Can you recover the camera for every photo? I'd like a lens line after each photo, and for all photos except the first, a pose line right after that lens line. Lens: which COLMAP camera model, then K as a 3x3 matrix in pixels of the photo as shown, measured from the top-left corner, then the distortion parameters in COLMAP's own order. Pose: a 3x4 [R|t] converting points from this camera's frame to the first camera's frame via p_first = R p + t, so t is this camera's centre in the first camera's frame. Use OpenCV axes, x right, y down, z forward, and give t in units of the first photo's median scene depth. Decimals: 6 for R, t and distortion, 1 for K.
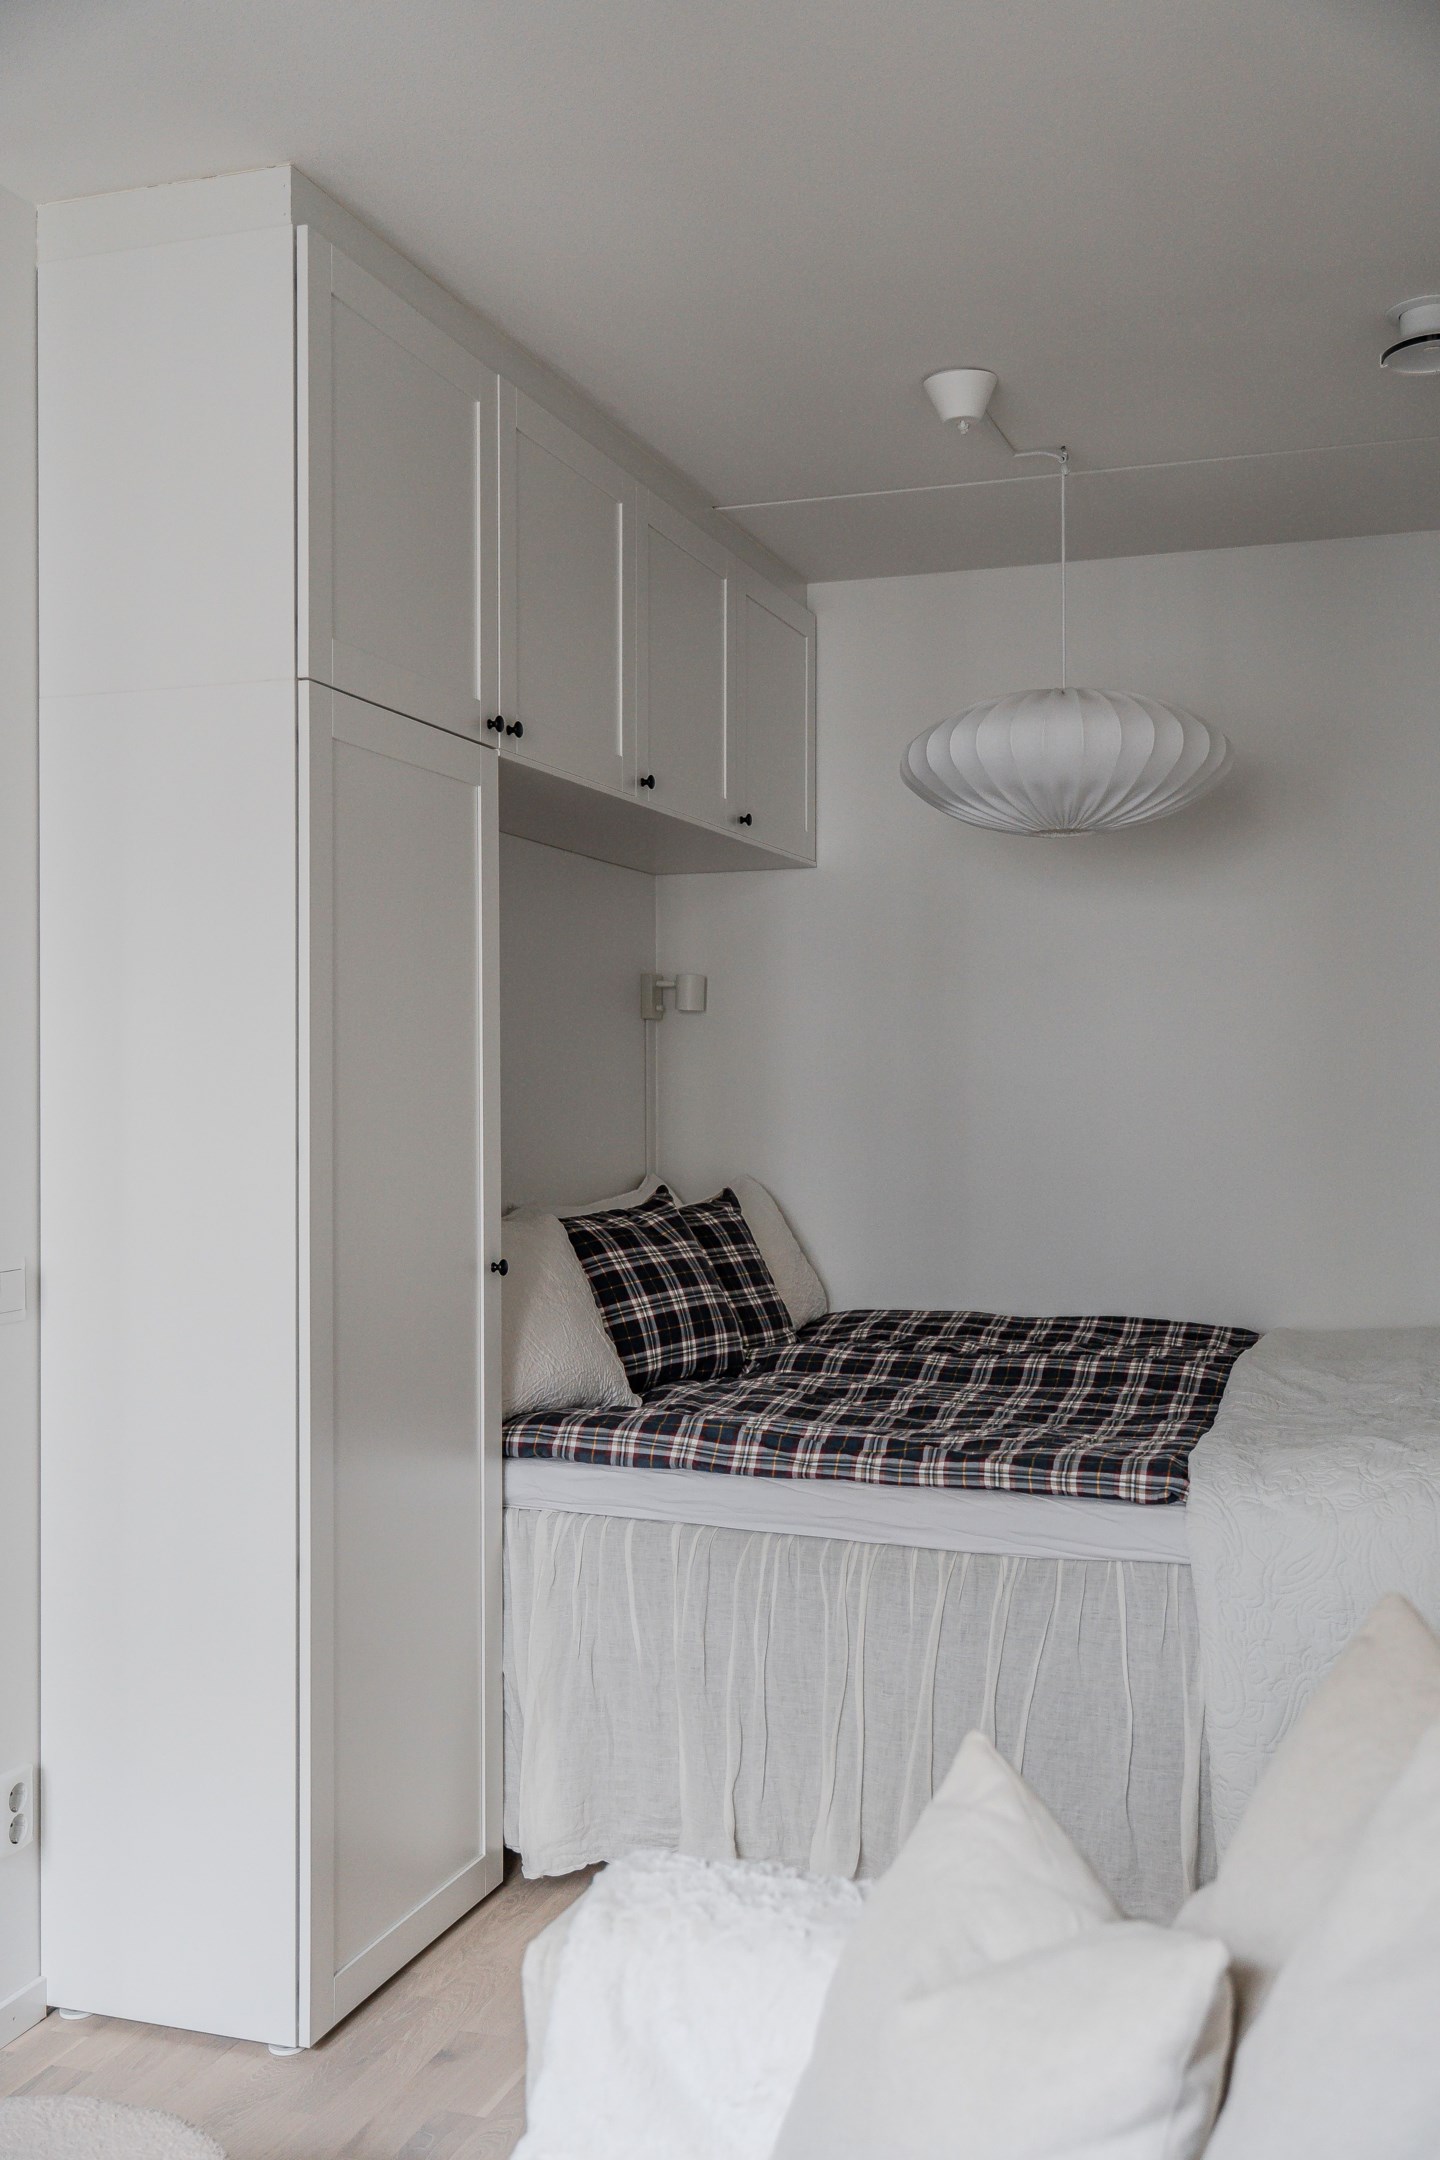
lens RADIAL K [[2075.3, 0, 717.1], [0, 2075.3, 1077.5], [0, 0, 1]] dist [0.015759, 0.000000]
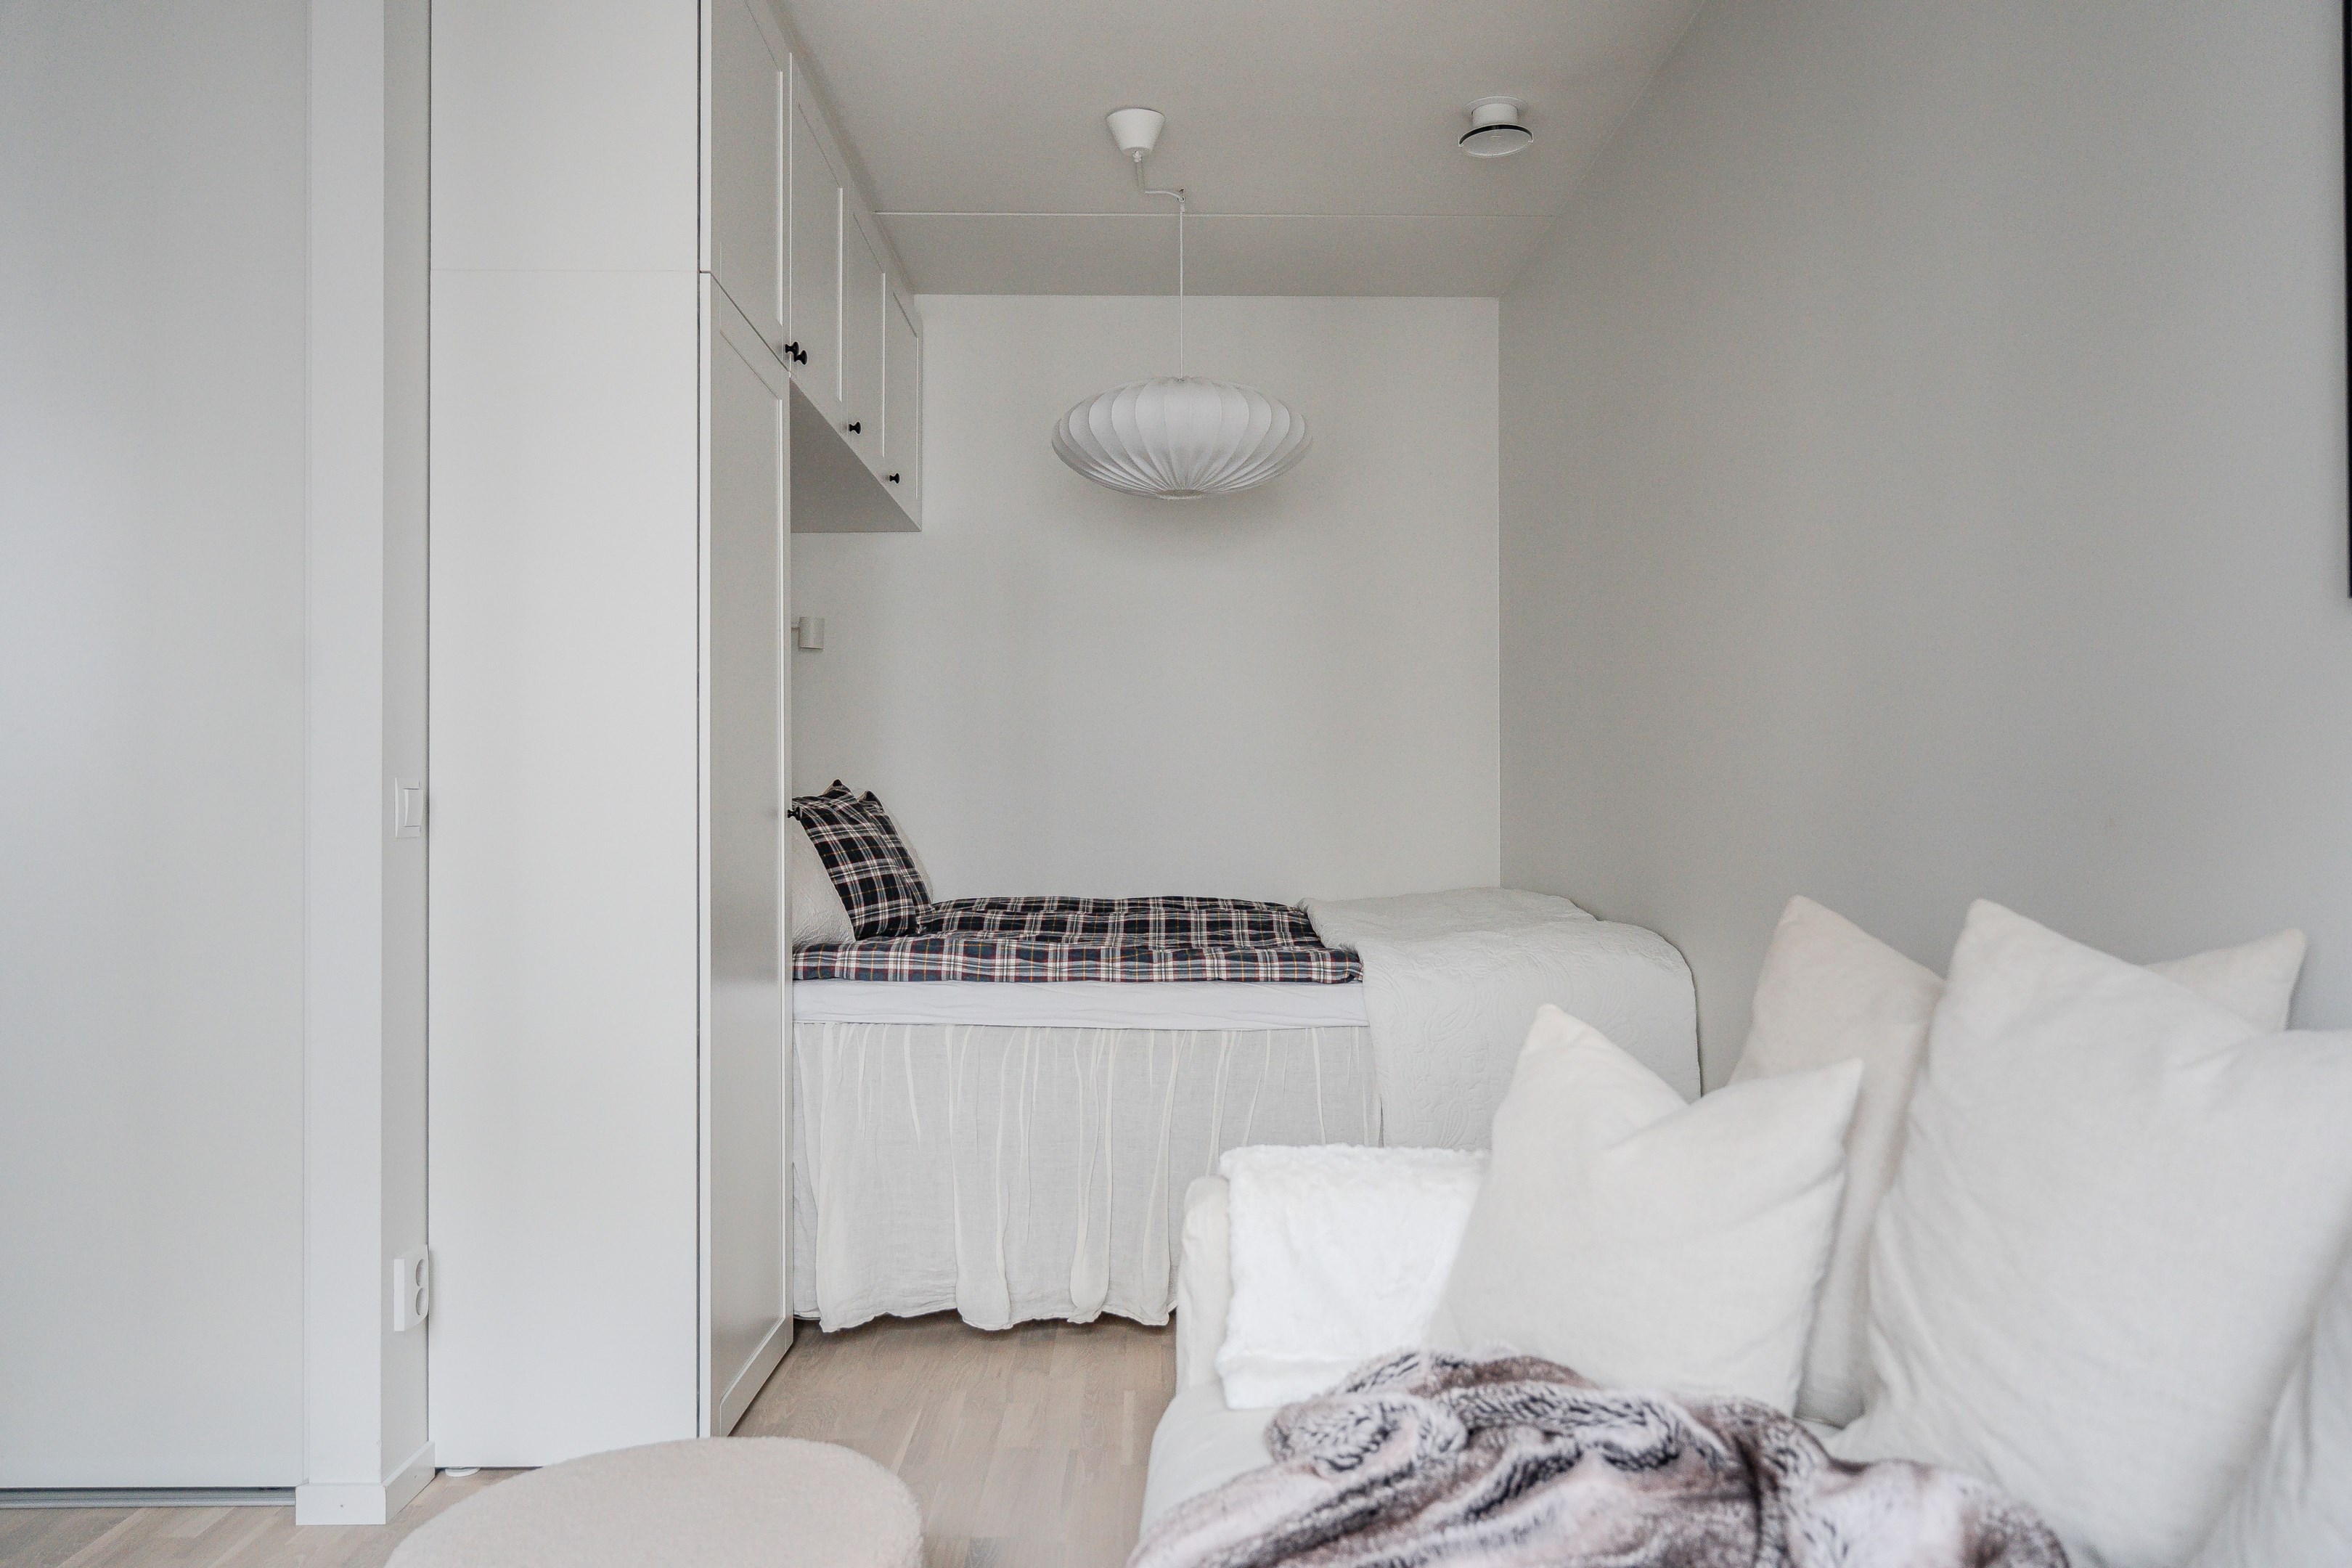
lens RADIAL K [[1768.5, 0, 1178.5], [0, 1768.5, 792.9], [0, 0, 1]] dist [0.001087, -0.001429]
pose [[0.937430, 0.005014, 0.348137, -0.250394], [-0.000624, 0.999919, -0.012721, 0.092974], [-0.348173, 0.011708, 0.937357, -0.005677]]
